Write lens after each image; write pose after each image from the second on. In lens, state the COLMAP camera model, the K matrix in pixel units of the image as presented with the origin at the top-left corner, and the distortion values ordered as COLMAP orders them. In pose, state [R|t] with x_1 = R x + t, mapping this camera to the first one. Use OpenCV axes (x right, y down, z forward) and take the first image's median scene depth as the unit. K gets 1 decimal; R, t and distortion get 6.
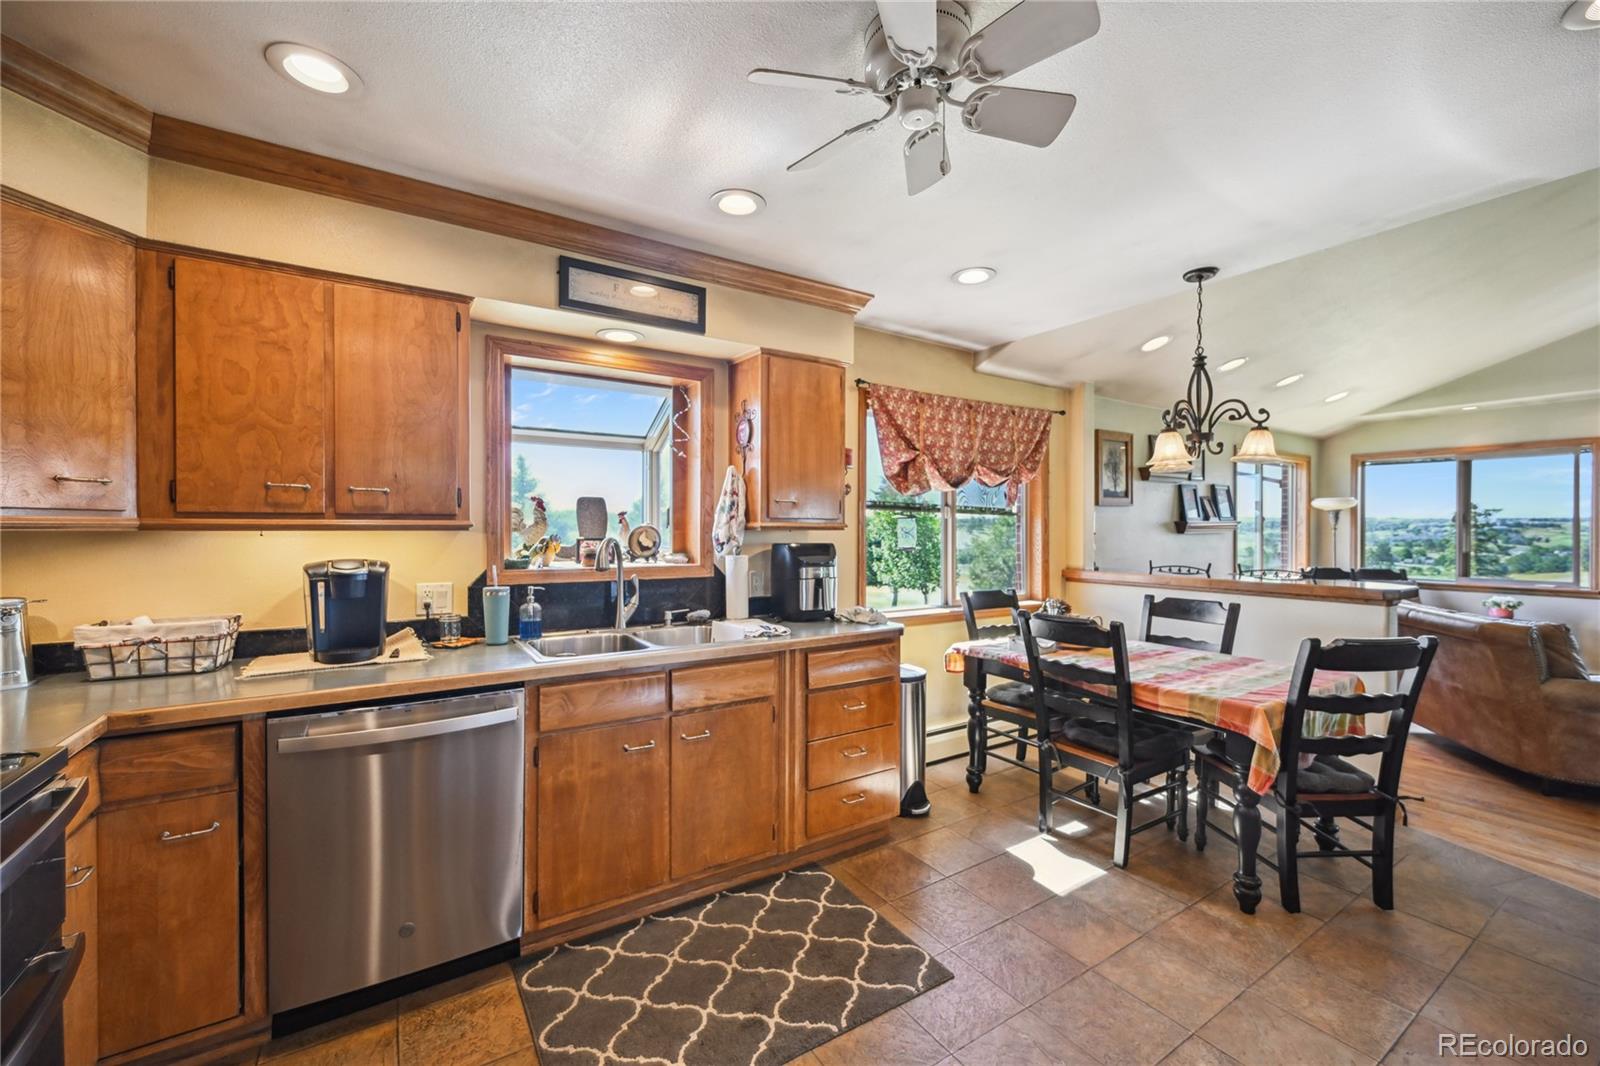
lens RADIAL K [[637.0, 0, 796.6], [0, 637.0, 531.2], [0, 0, 1]] dist [-0.000732, 0.000079]
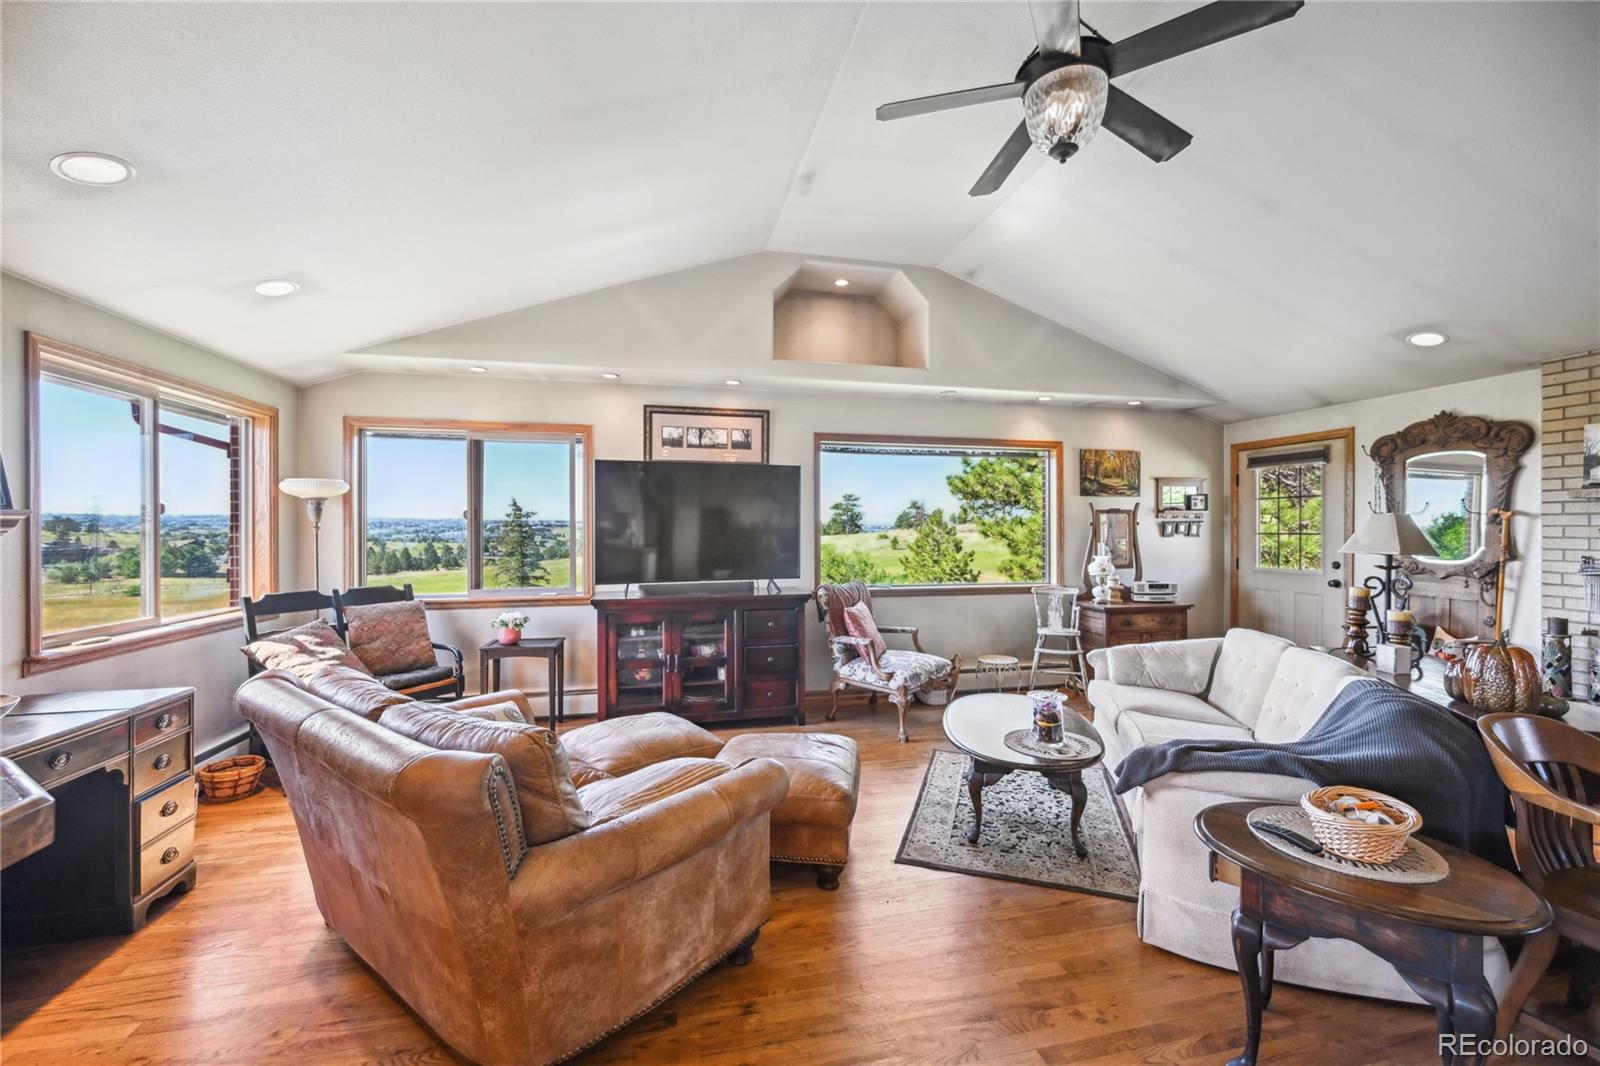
lens RADIAL K [[630.8, 0, 797.6], [0, 630.8, 527.8], [0, 0, 1]] dist [-0.001258, 0.000240]
pose [[0.341500, -0.003618, 0.939875, 0.460563], [0.009233, 0.999957, 0.000494, 0.000321], [-0.939836, 0.008510, 0.341519, 0.368466]]
